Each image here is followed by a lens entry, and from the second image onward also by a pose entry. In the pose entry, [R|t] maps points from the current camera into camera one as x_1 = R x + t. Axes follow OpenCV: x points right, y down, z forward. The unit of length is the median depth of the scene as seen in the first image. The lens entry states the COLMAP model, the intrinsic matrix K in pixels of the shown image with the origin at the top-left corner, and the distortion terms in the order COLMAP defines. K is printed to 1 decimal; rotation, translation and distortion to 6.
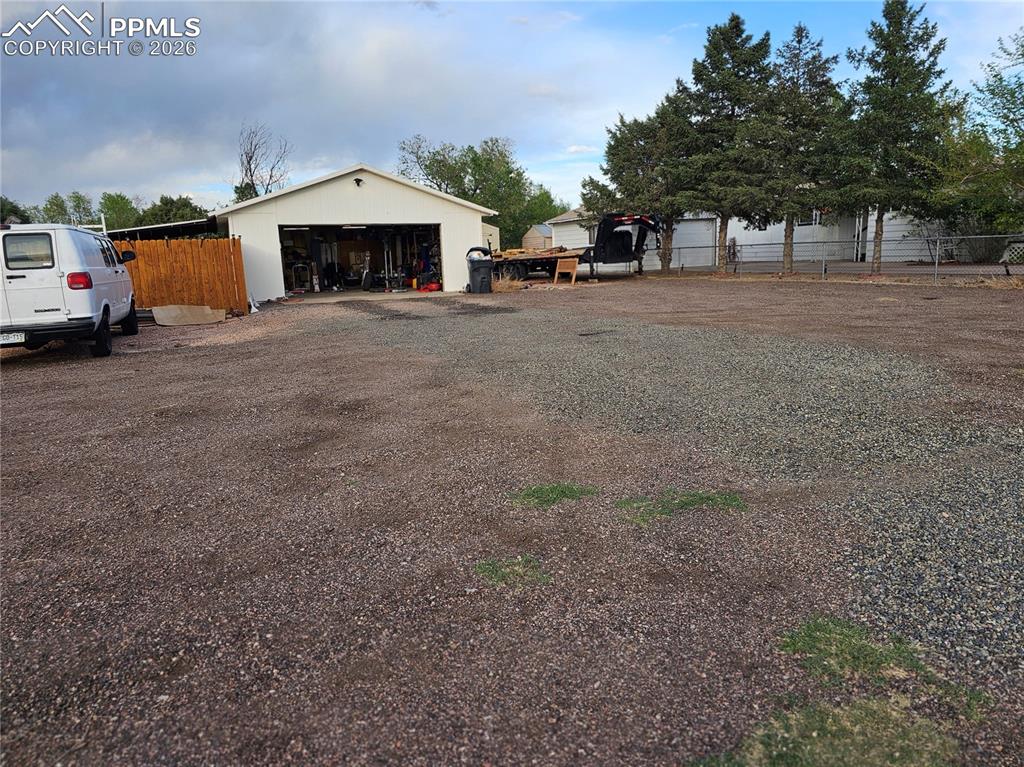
lens RADIAL K [[698.2, 0, 512.0], [0, 698.2, 383.5], [0, 0, 1]] dist [-0.003009, -0.001753]
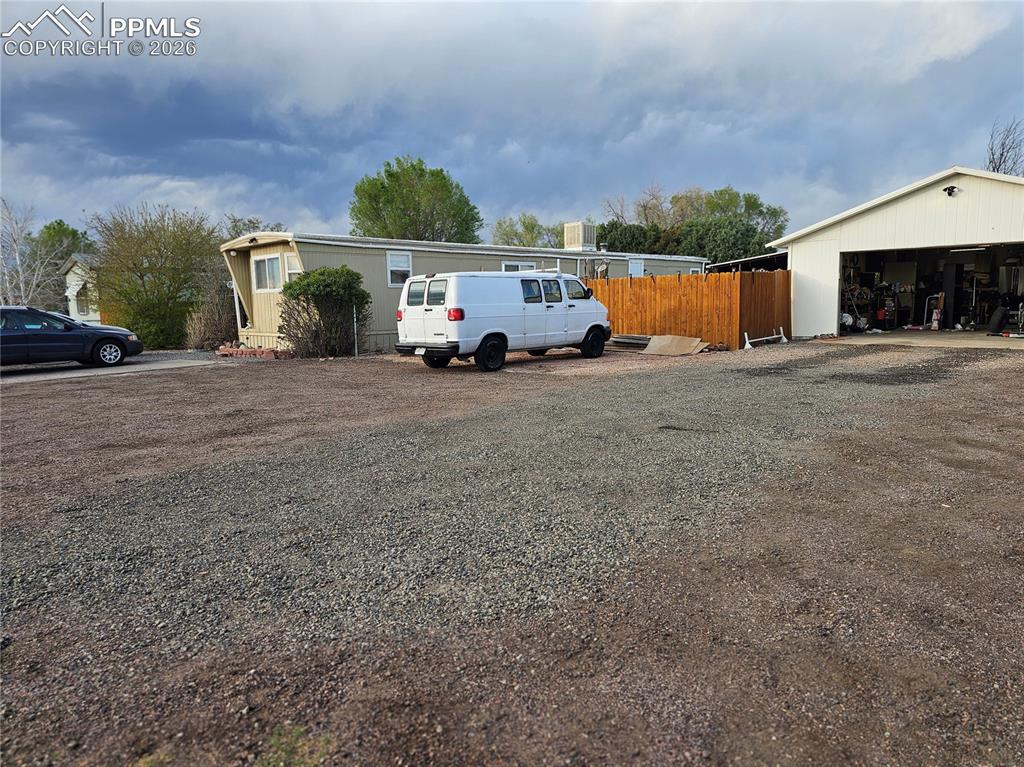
lens RADIAL K [[698.2, 0, 512.0], [0, 698.2, 383.5], [0, 0, 1]] dist [-0.003009, -0.001753]
pose [[0.372413, 0.126173, -0.919450, 0.343603], [-0.151633, 0.985675, 0.073843, -0.066234], [0.915596, 0.111919, 0.386210, 0.298587]]
